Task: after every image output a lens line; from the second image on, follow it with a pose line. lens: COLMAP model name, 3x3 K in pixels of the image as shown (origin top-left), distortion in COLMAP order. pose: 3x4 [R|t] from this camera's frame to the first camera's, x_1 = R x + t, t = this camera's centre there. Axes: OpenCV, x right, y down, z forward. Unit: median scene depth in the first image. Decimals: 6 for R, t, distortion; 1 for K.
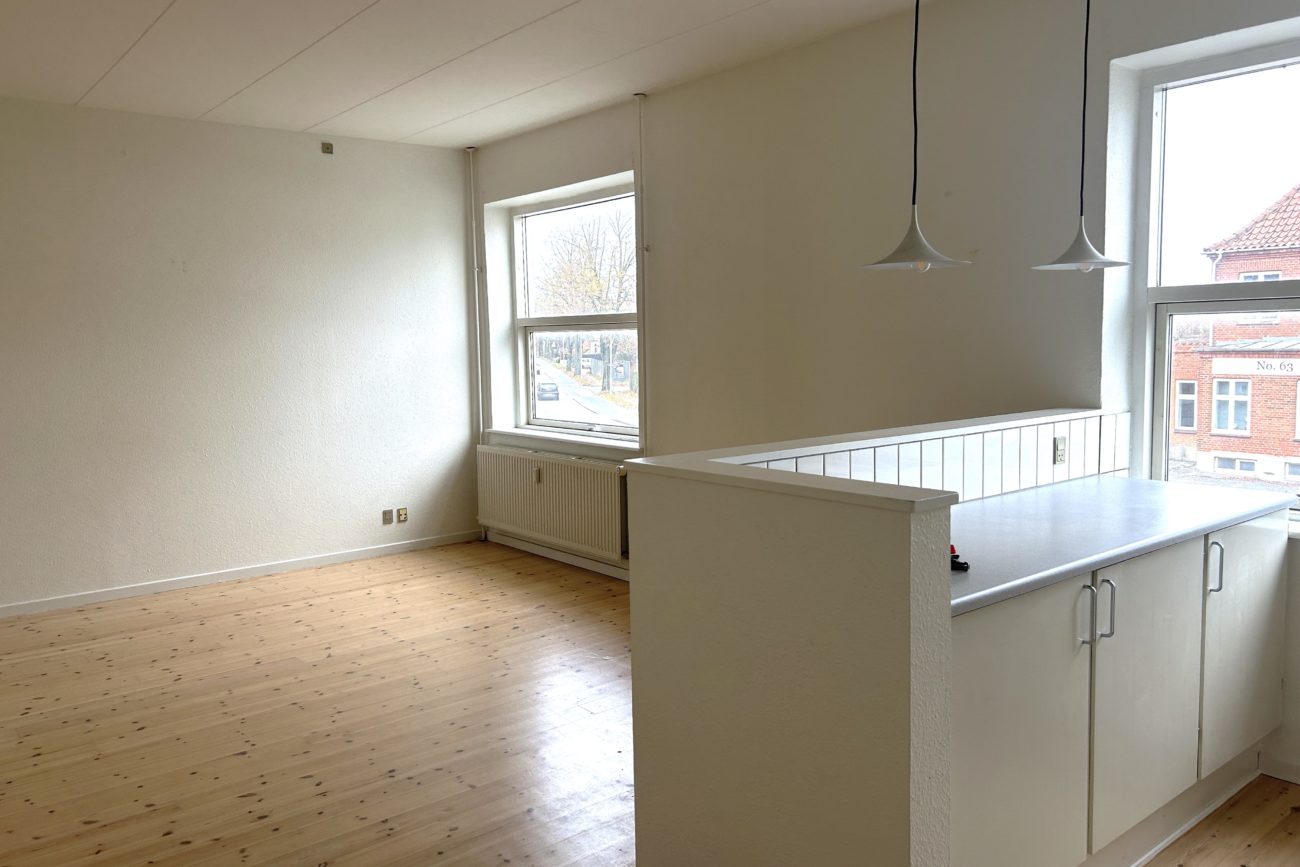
lens RADIAL K [[968.0, 0, 654.8], [0, 968.0, 432.3], [0, 0, 1]] dist [0.048256, -0.046421]
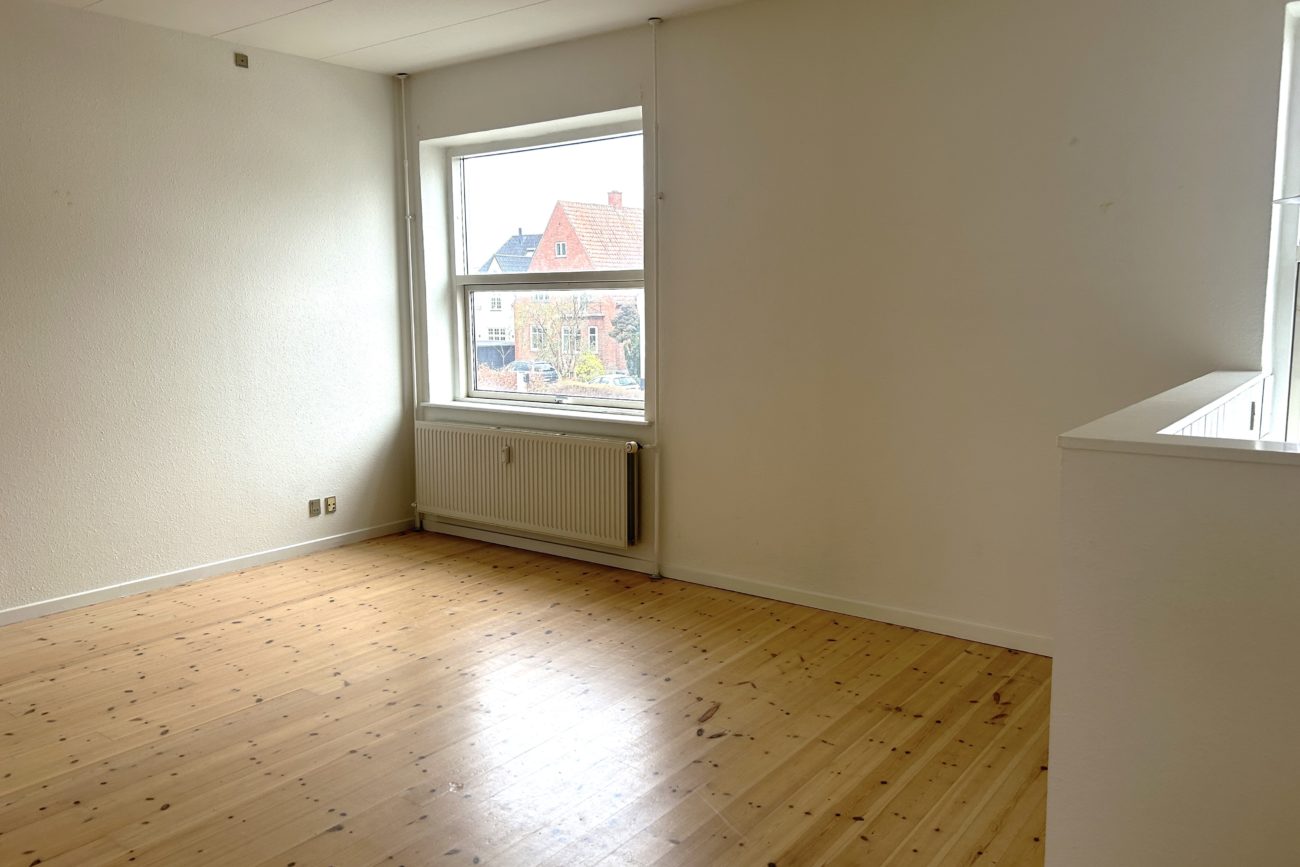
lens RADIAL K [[968.0, 0, 653.2], [0, 968.0, 432.3], [0, 0, 1]] dist [0.048256, -0.046421]
pose [[0.972503, -0.020047, 0.232026, -0.208250], [0.013318, 0.999445, 0.030531, -0.000781], [-0.232510, -0.026602, 0.972230, 0.122578]]
